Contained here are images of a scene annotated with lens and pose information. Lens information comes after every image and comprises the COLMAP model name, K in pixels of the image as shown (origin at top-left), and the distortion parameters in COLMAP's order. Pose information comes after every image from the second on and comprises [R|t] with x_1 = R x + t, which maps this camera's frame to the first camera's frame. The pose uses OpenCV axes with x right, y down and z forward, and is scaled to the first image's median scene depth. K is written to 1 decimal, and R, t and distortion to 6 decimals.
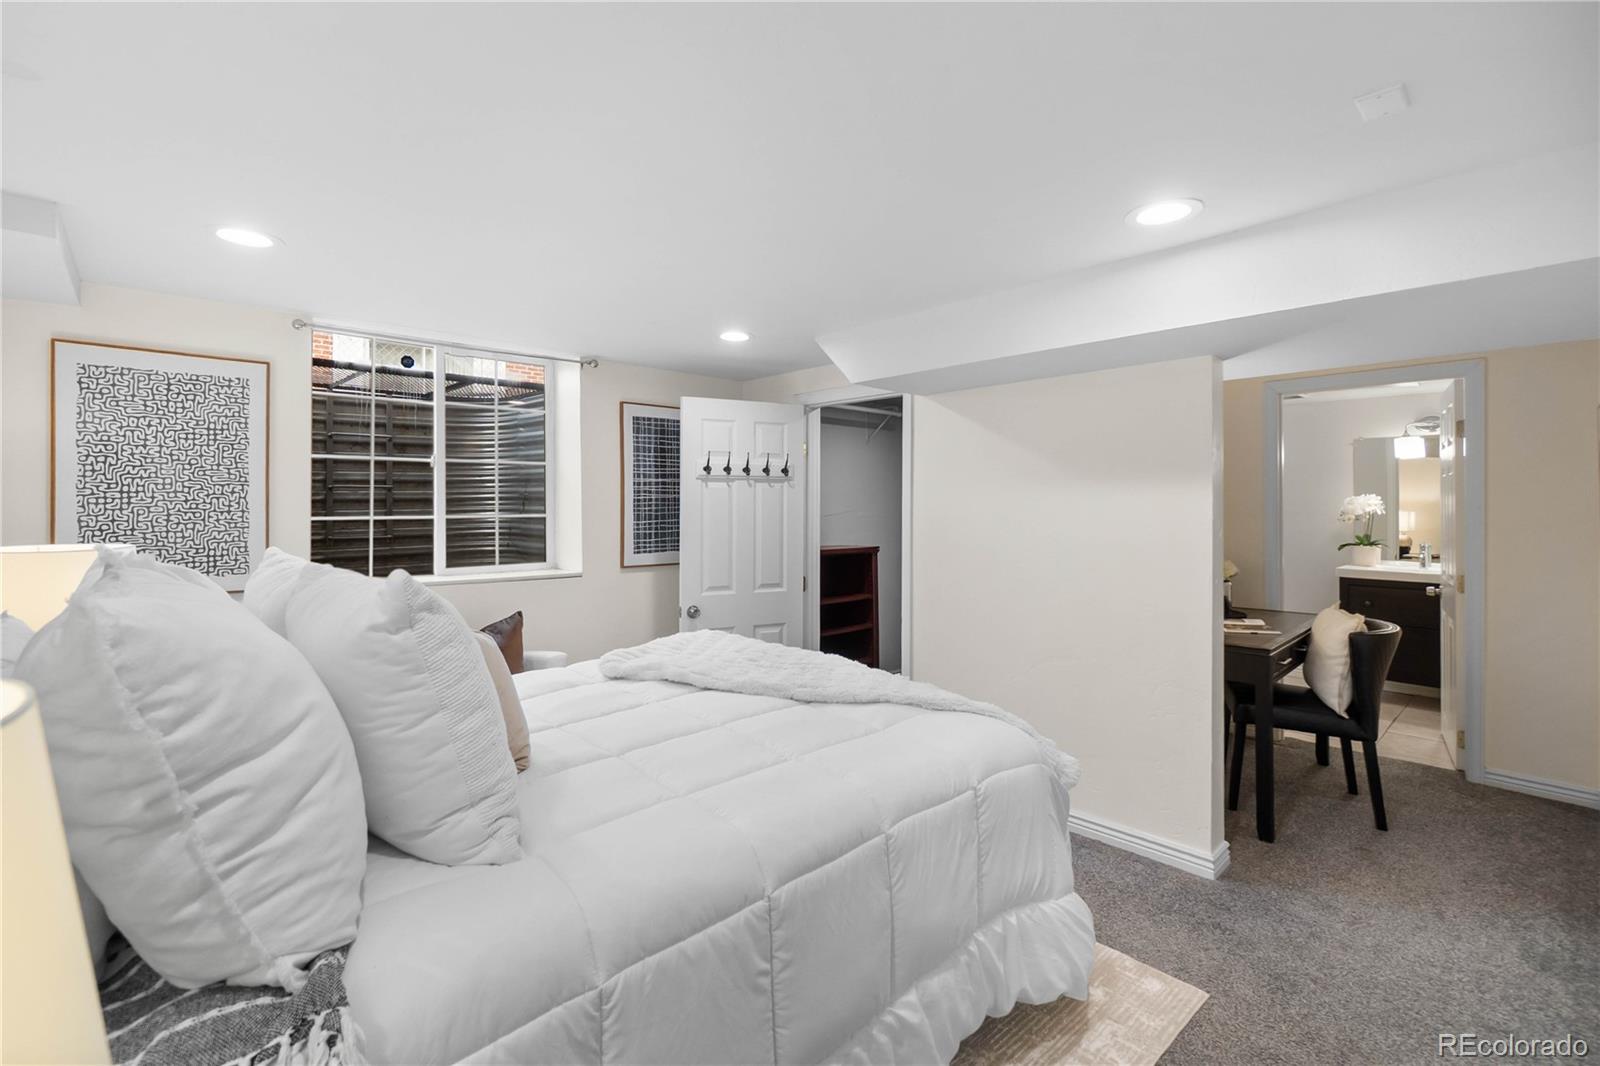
lens RADIAL K [[705.8, 0, 786.0], [0, 705.8, 483.4], [0, 0, 1]] dist [-0.002311, -0.000250]
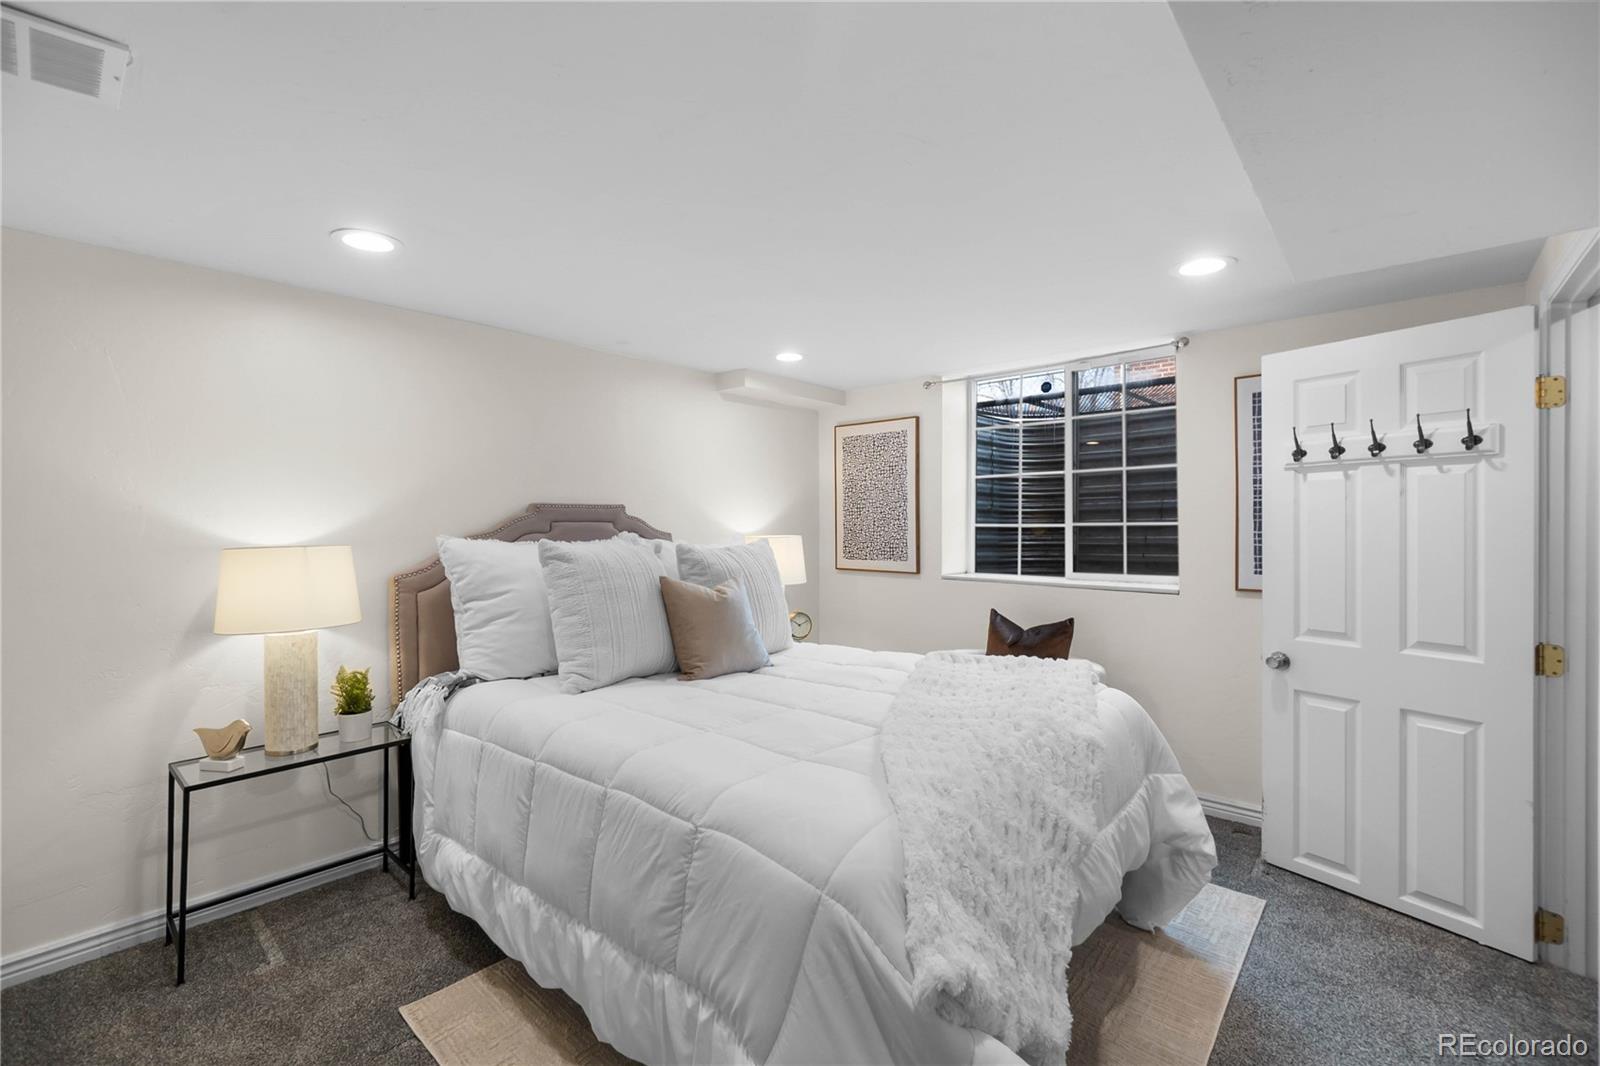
lens RADIAL K [[688.4, 0, 796.4], [0, 688.4, 509.6], [0, 0, 1]] dist [-0.001673, -0.000022]
pose [[0.109399, -0.021385, -0.993768, 0.513943], [0.035038, 0.999230, -0.017646, 0.029313], [0.993380, -0.032889, 0.110064, 0.475335]]
